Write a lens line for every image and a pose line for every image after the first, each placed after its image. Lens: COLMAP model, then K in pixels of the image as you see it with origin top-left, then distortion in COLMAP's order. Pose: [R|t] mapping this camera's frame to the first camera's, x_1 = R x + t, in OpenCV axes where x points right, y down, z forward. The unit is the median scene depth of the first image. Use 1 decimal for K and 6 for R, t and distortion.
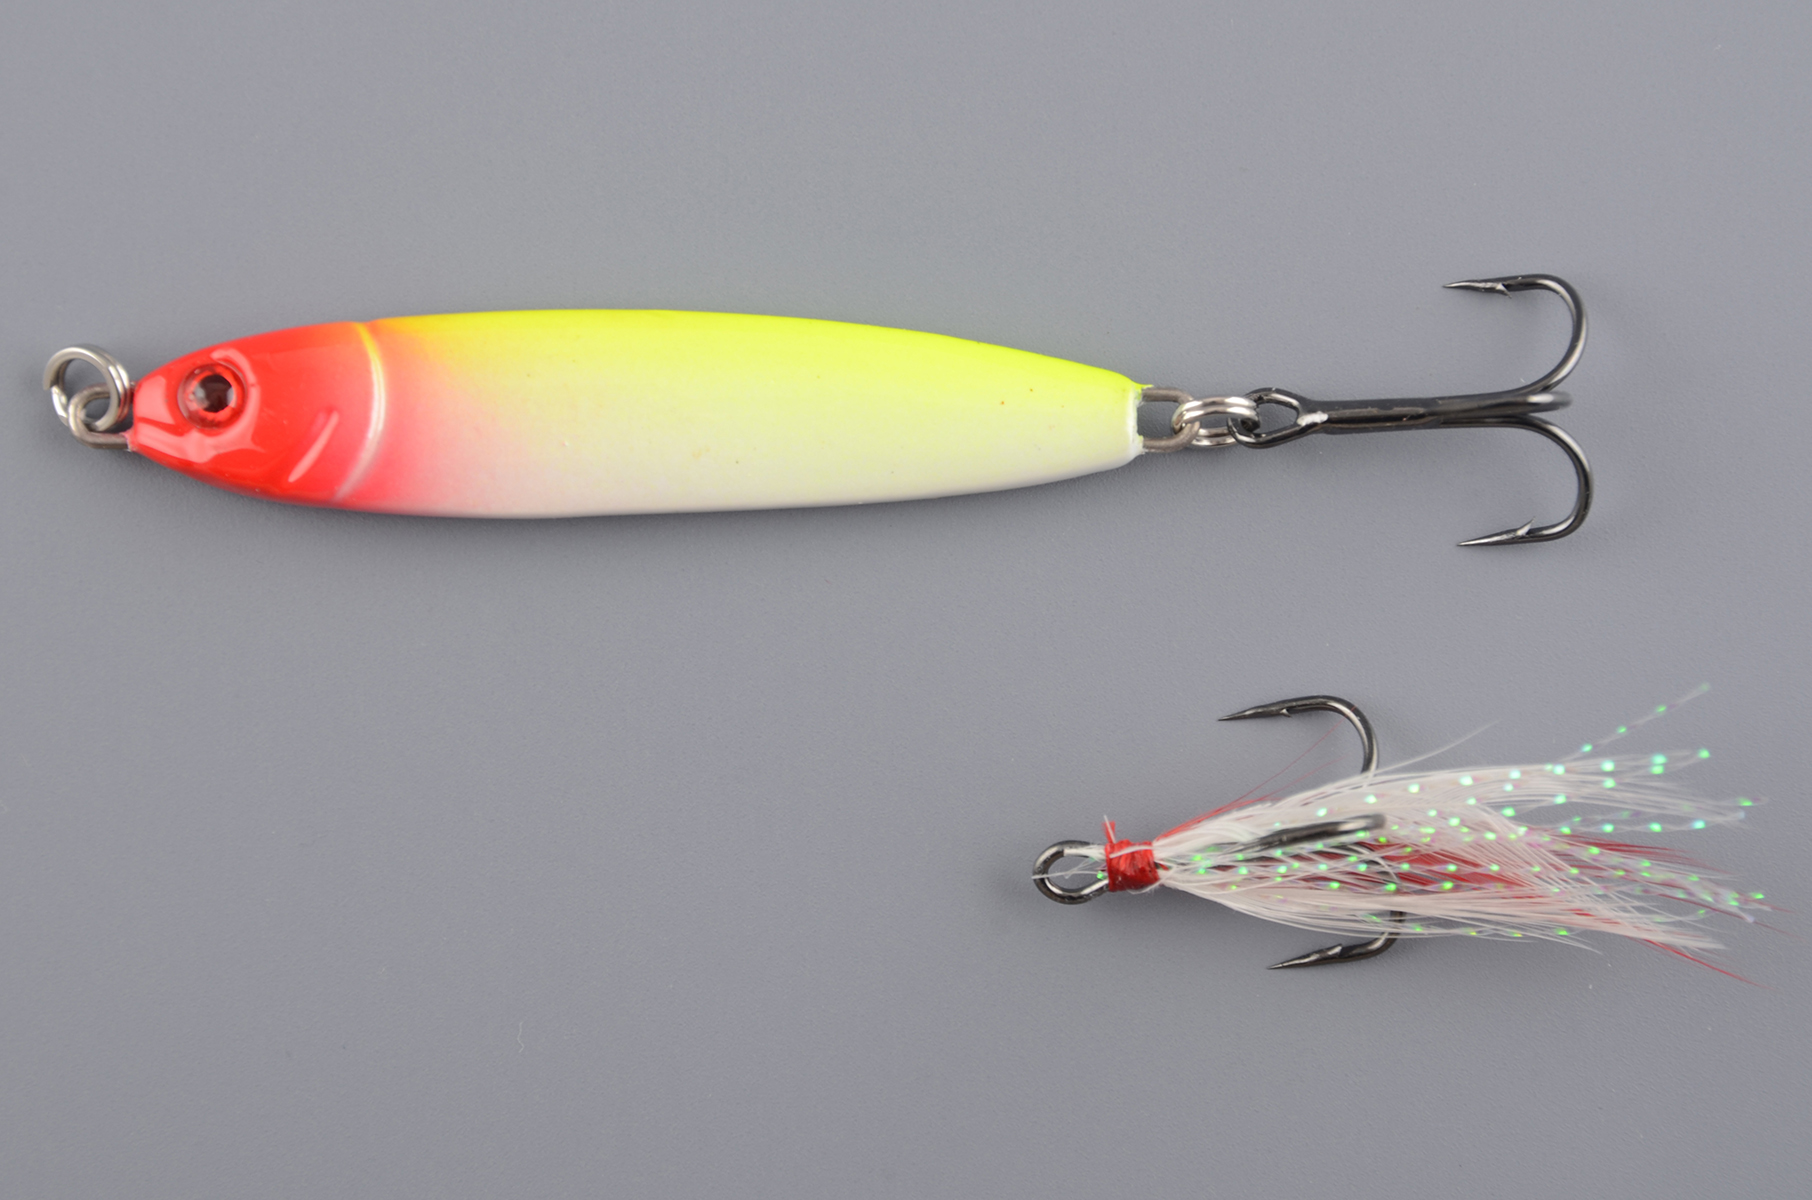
lens RADIAL K [[8128.1, 0, 937.3], [0, 8128.1, 492.8], [0, 0, 1]] dist [0.384688, 0.000000]
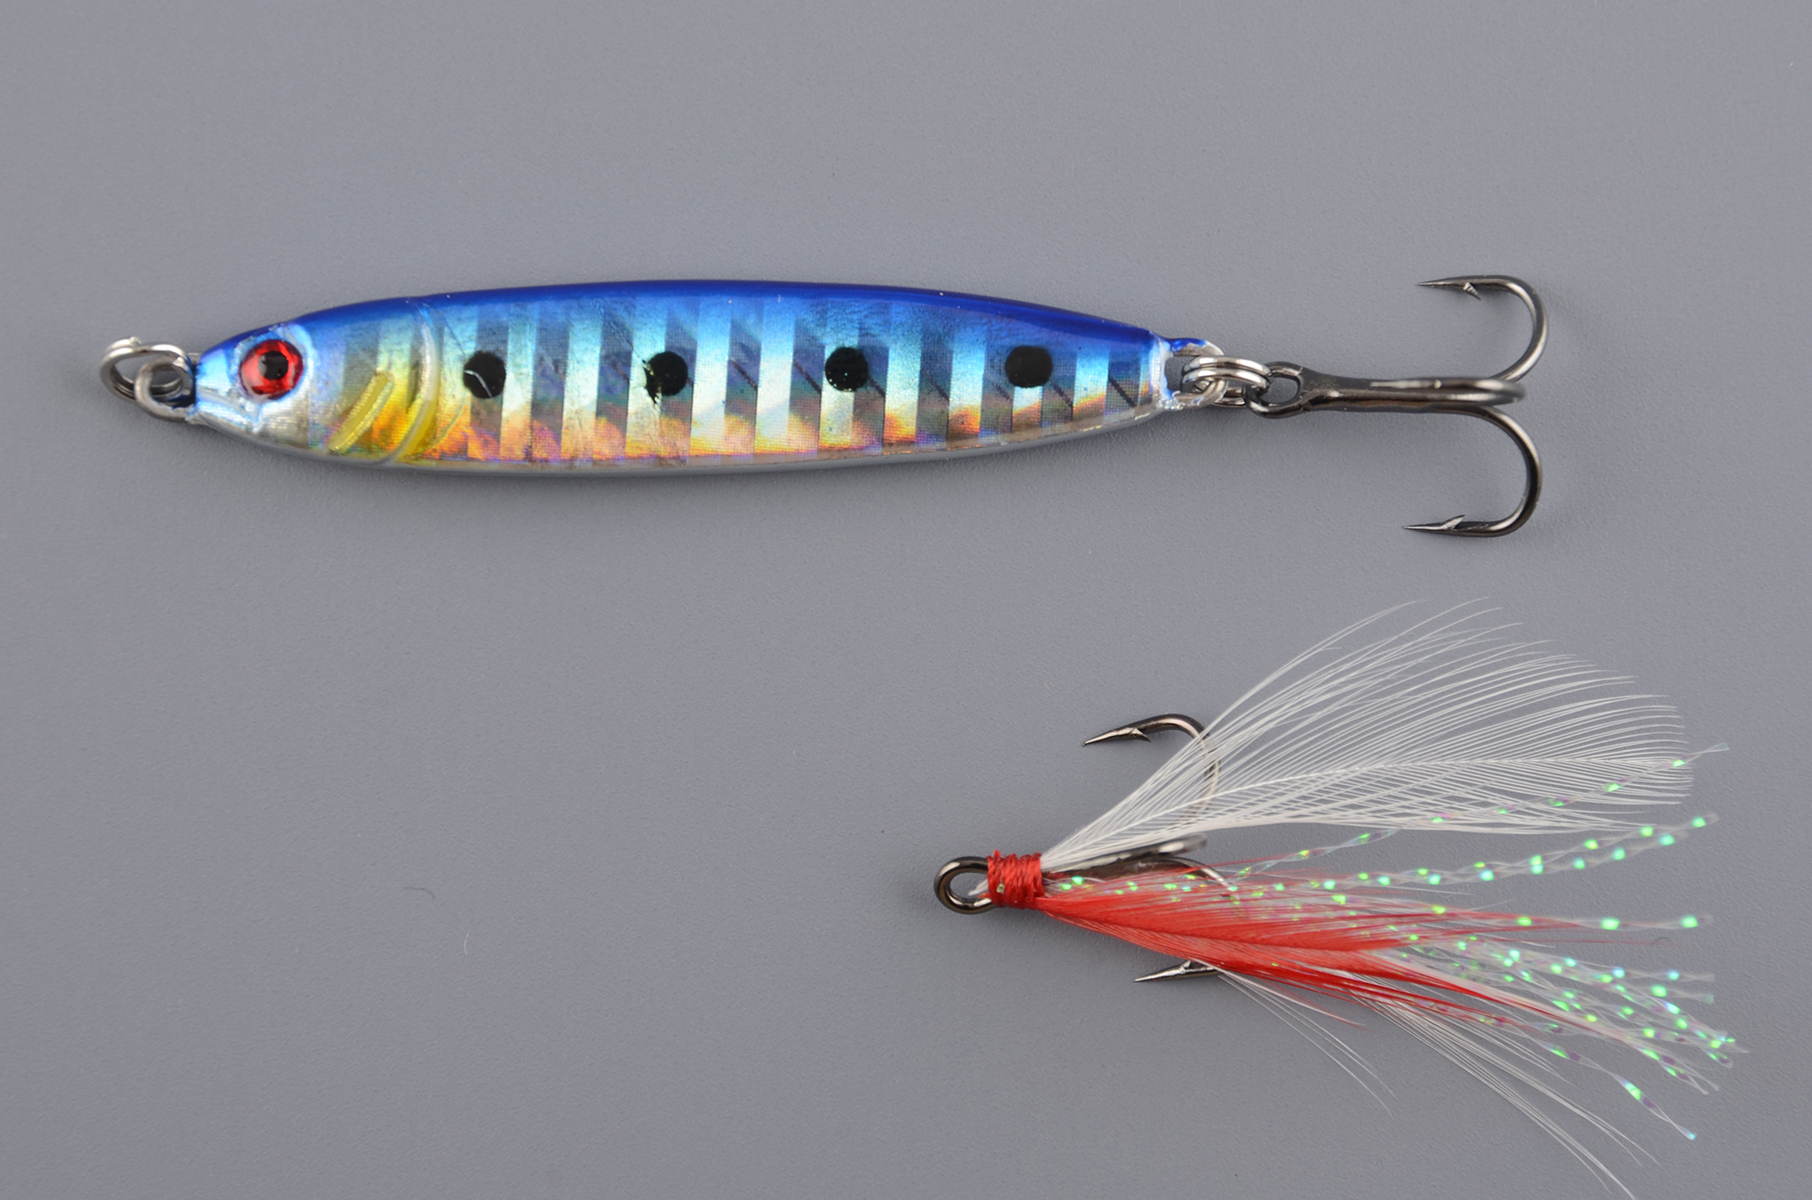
lens RADIAL K [[10649.8, 0, 901.0], [0, 10649.8, 593.2], [0, 0, 1]] dist [0.425095, 0.000000]
pose [[0.999146, 0.014821, 0.038580, -0.022288], [-0.015815, 0.999547, 0.025601, -0.008103], [-0.038184, -0.026190, 0.998927, -0.153607]]
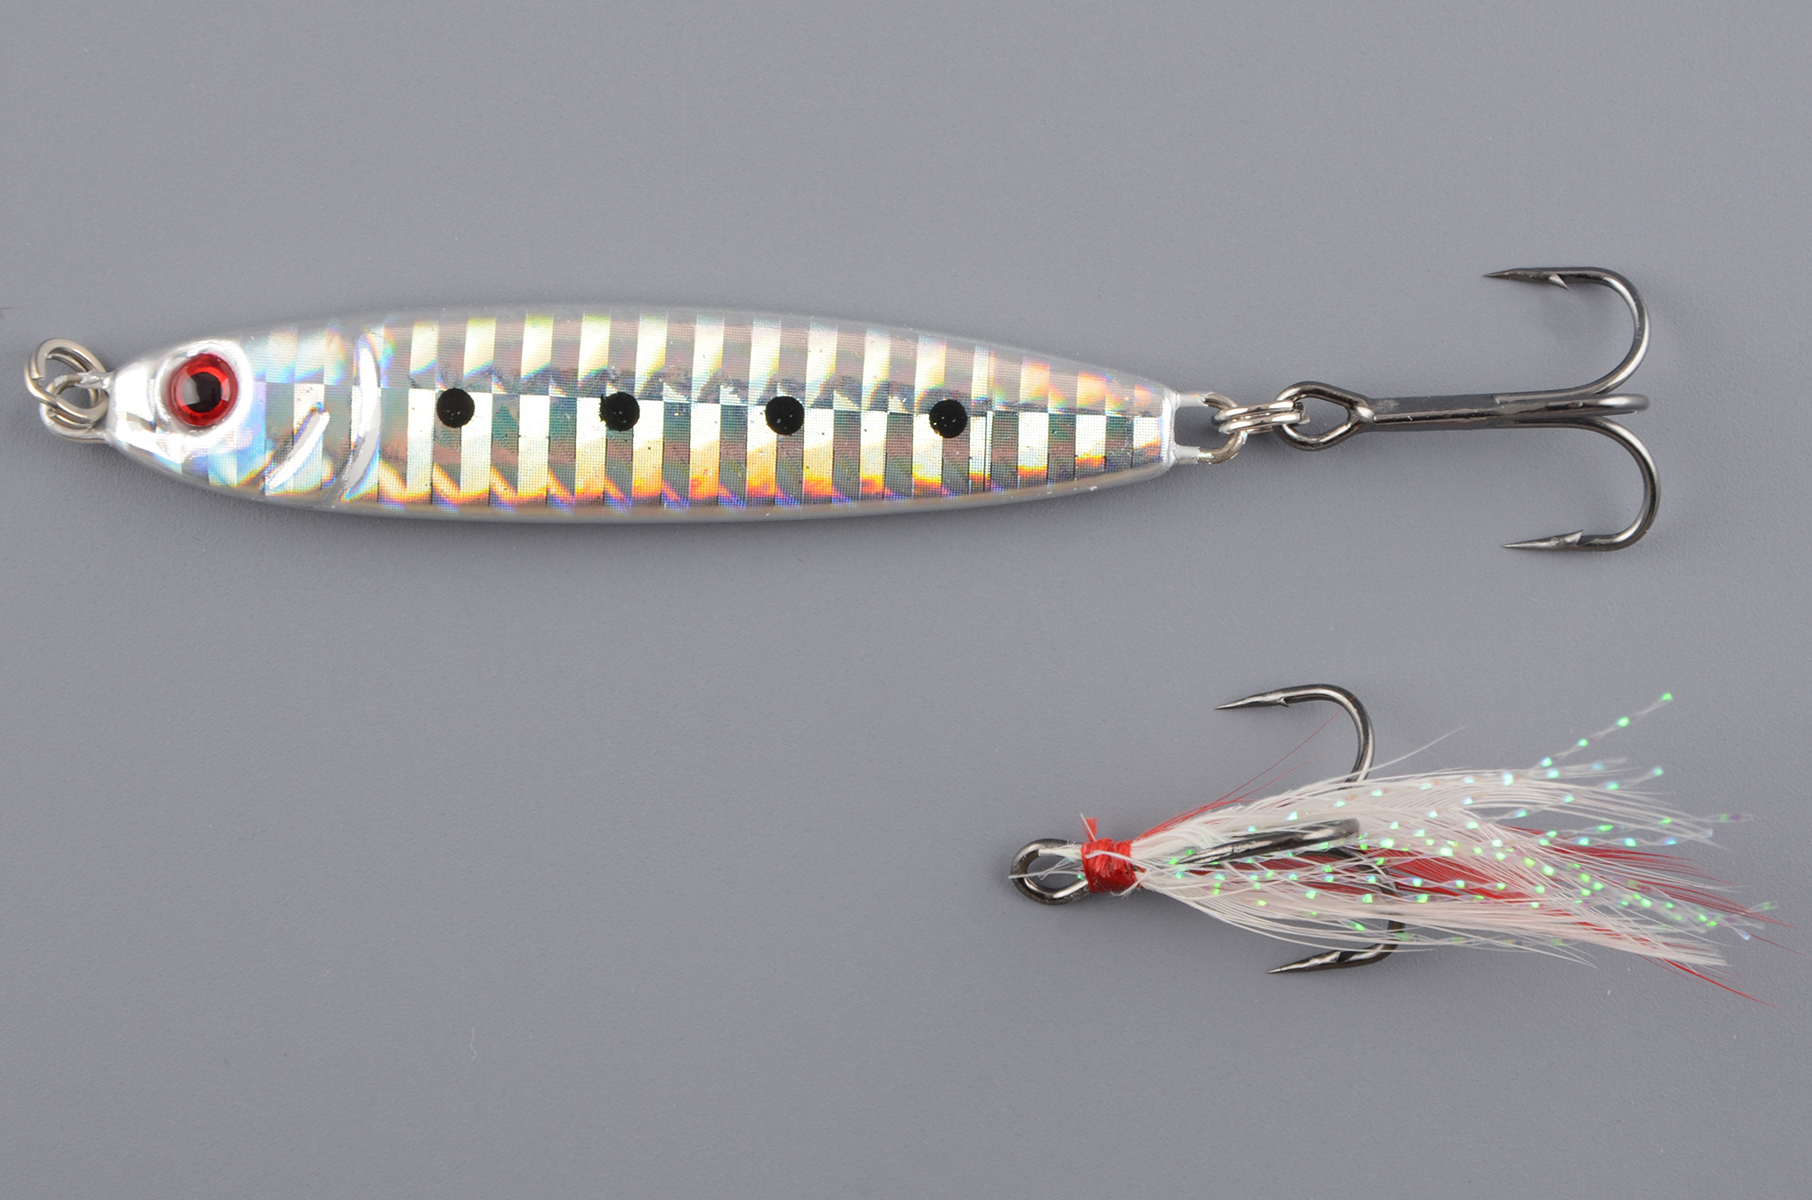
lens RADIAL K [[8148.8, 0, 994.3], [0, 8148.8, 589.7], [0, 0, 1]] dist [0.336108, 0.000000]
pose [[0.999995, 0.002428, 0.002026, 0.008703], [-0.002454, 0.999911, 0.013133, 0.002025], [-0.001994, -0.013138, 0.999912, 0.073053]]
